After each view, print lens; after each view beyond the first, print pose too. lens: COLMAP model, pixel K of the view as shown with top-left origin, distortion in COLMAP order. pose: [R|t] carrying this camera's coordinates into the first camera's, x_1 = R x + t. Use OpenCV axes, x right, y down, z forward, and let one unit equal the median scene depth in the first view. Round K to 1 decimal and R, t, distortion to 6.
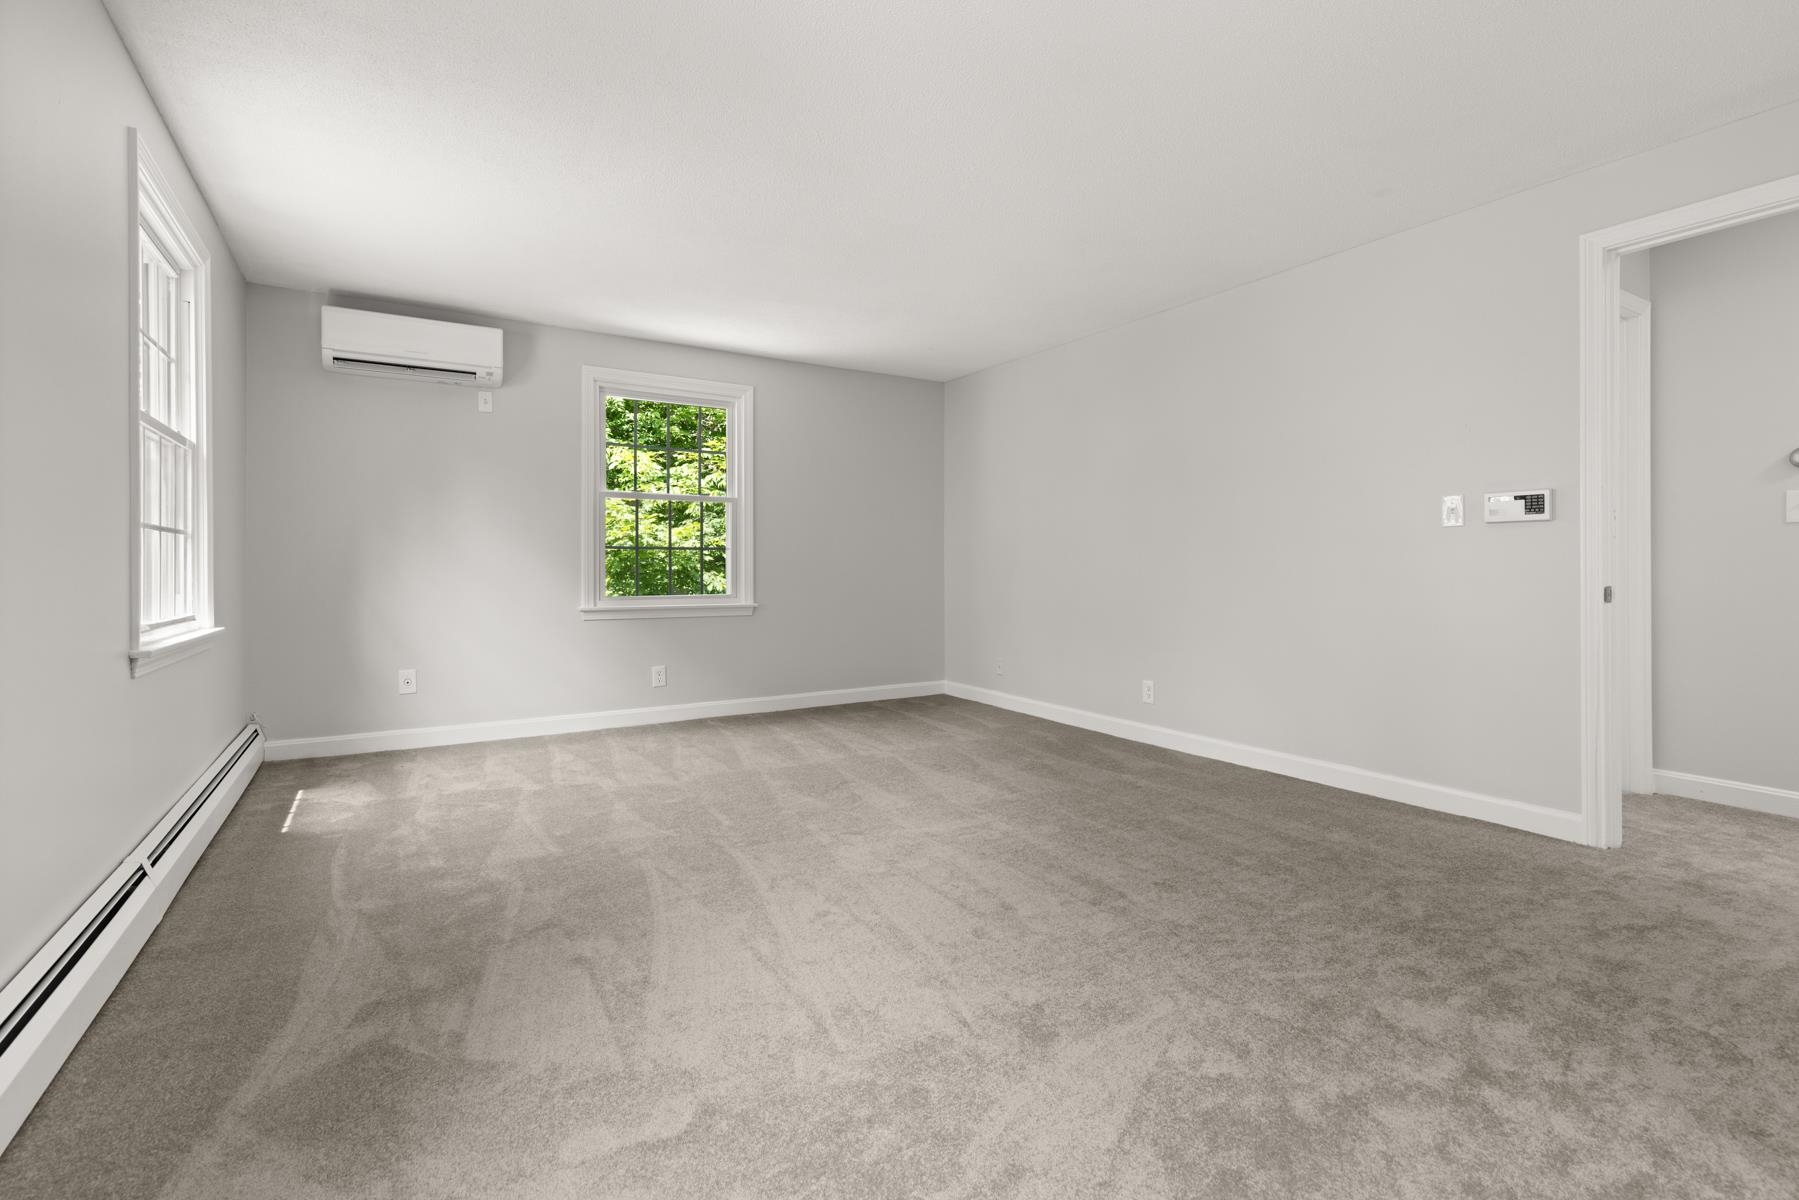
lens RADIAL K [[809.4, 0, 906.5], [0, 809.4, 569.2], [0, 0, 1]] dist [0.006350, -0.000100]
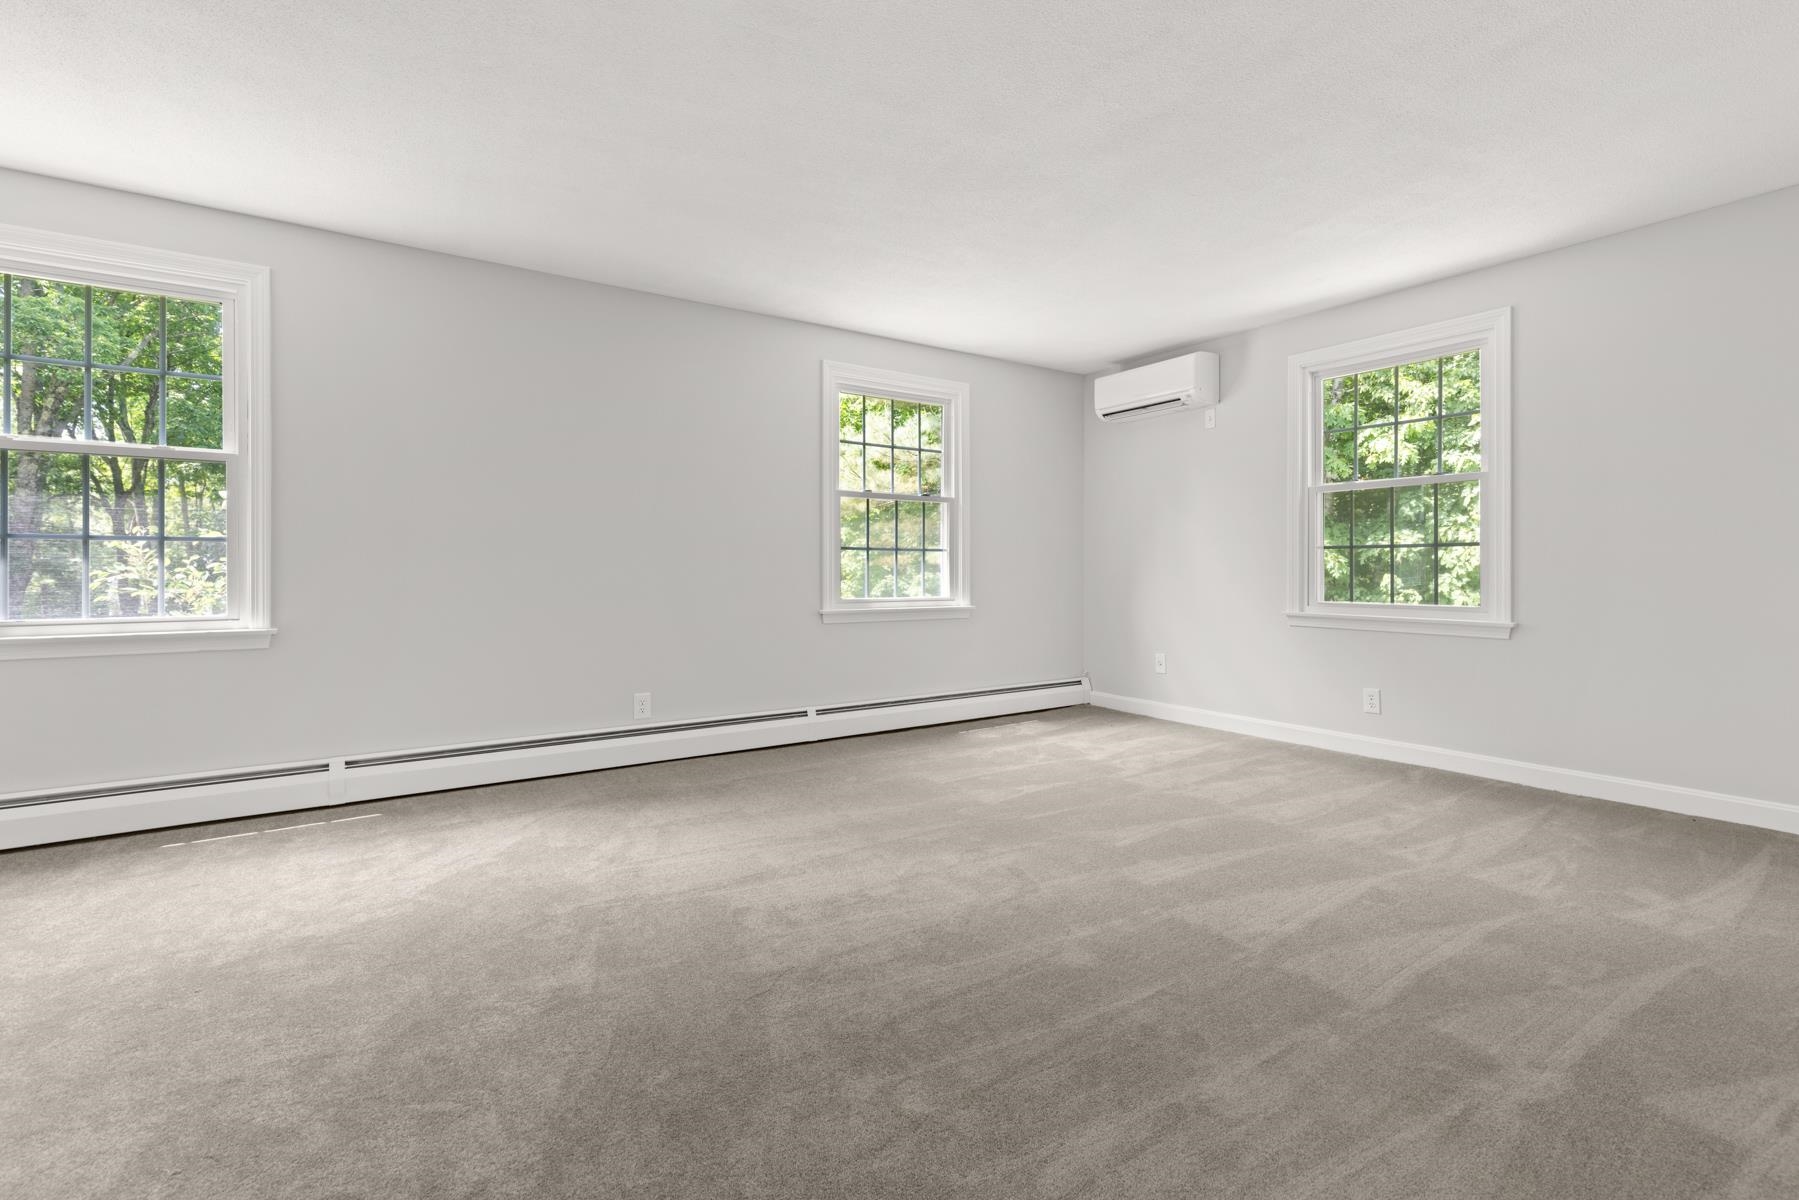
lens RADIAL K [[809.4, 0, 906.5], [0, 809.4, 569.2], [0, 0, 1]] dist [0.006350, -0.000100]
pose [[0.053367, 0.004808, -0.998563, 0.555477], [0.001139, 0.999987, 0.004876, -0.008674], [0.998574, -0.001397, 0.053361, 0.532200]]
